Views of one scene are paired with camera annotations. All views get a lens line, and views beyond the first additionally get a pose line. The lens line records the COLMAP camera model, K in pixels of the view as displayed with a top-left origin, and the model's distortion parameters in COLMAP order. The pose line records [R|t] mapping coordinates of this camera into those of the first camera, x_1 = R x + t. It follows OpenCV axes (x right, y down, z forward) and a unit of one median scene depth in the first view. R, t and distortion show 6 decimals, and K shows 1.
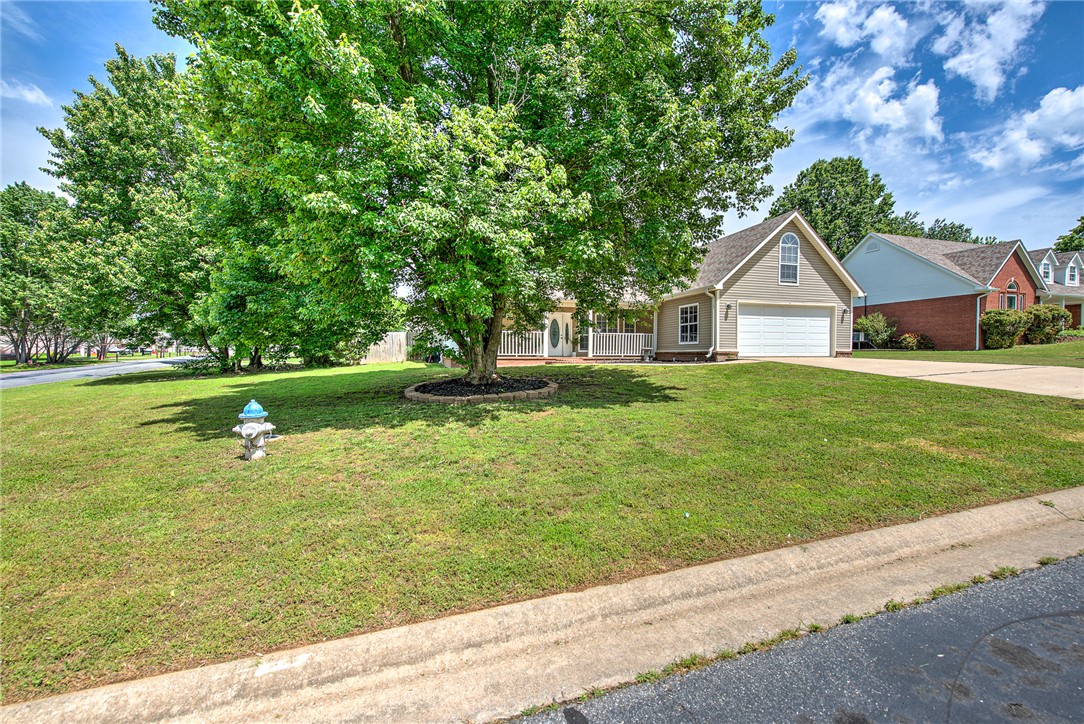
lens RADIAL K [[440.9, 0, 550.9], [0, 440.9, 360.2], [0, 0, 1]] dist [-0.014442, -0.001096]
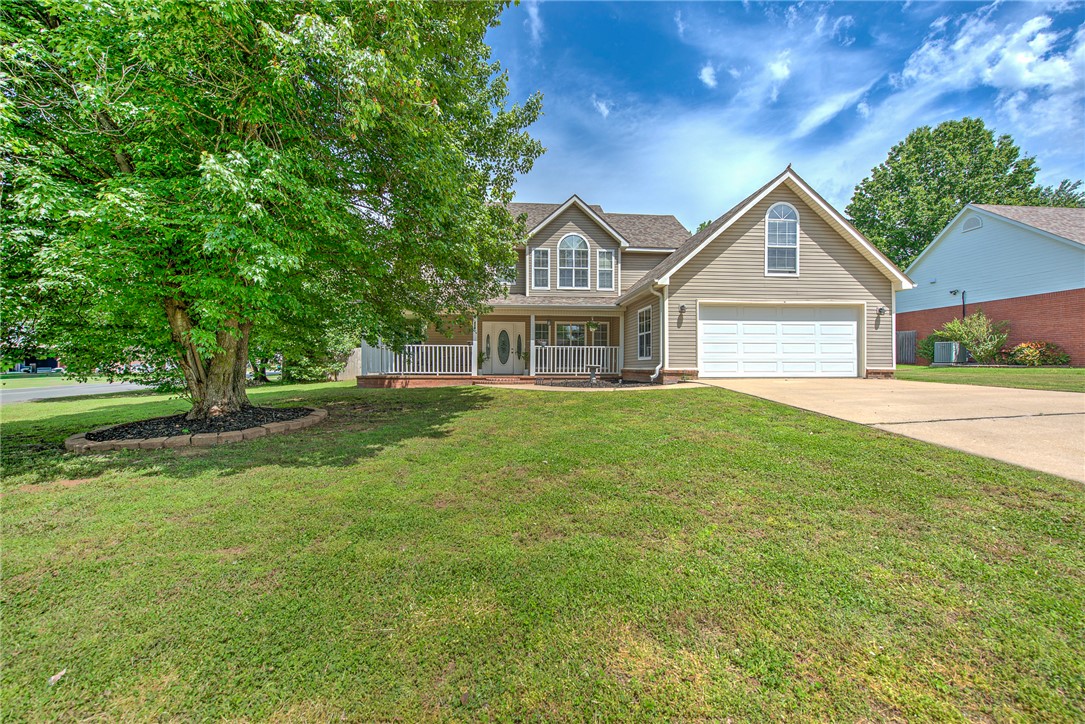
lens RADIAL K [[441.3, 0, 543.4], [0, 441.3, 355.8], [0, 0, 1]] dist [-0.014442, -0.001096]
pose [[0.973810, -0.004109, -0.227328, 0.125409], [-0.004633, 0.999270, -0.037908, -0.005645], [0.227318, 0.037969, 0.973080, 0.088252]]
